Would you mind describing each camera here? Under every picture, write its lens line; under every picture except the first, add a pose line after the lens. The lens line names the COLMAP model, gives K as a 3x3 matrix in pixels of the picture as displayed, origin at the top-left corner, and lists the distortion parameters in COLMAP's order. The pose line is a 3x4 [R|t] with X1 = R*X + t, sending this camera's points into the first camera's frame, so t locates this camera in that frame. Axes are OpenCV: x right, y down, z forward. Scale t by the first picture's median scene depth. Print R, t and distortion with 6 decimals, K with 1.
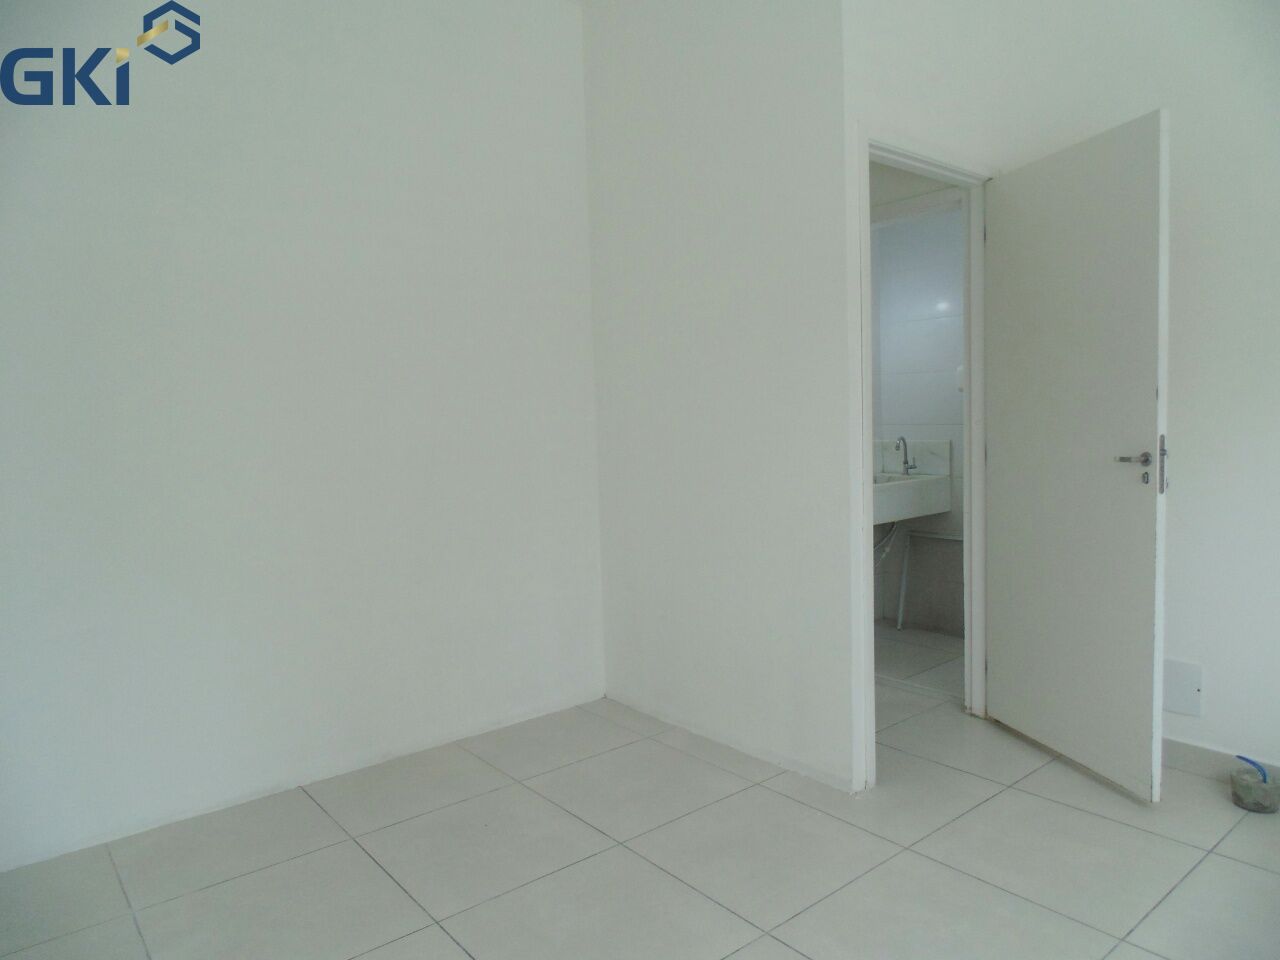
lens RADIAL K [[860.2, 0, 641.6], [0, 860.2, 481.2], [0, 0, 1]] dist [0.003358, -0.005757]
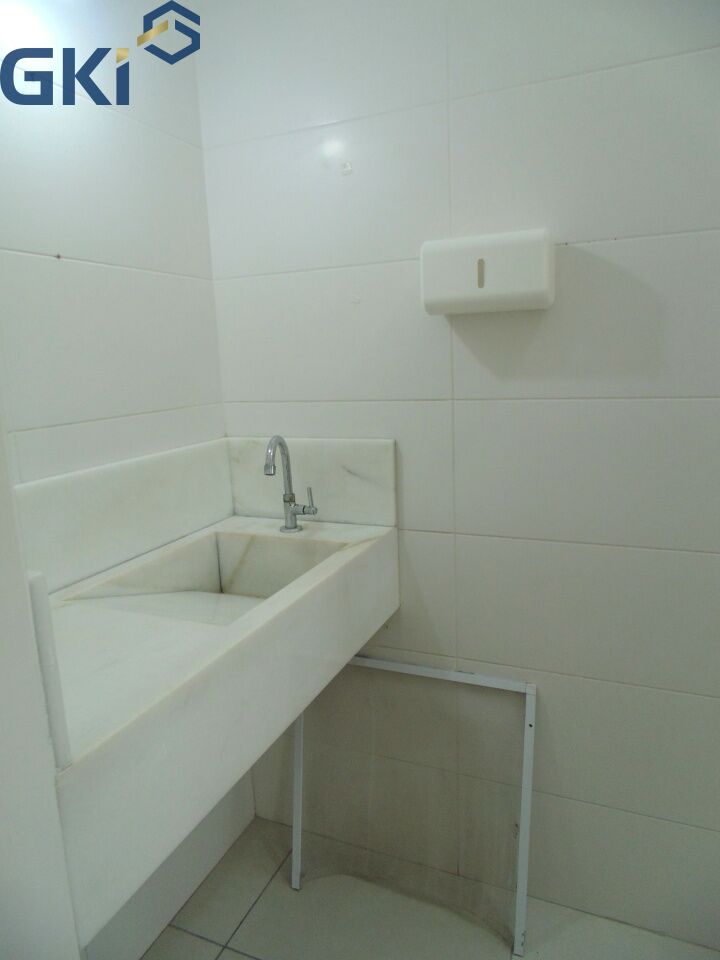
lens RADIAL K [[645.1, 0, 357.0], [0, 645.1, 482.5], [0, 0, 1]] dist [0.003358, -0.005757]
pose [[0.893425, -0.088690, 0.440370, 0.204675], [0.048309, 0.993600, 0.102100, -0.058409], [-0.446607, -0.069945, 0.891992, 0.721696]]
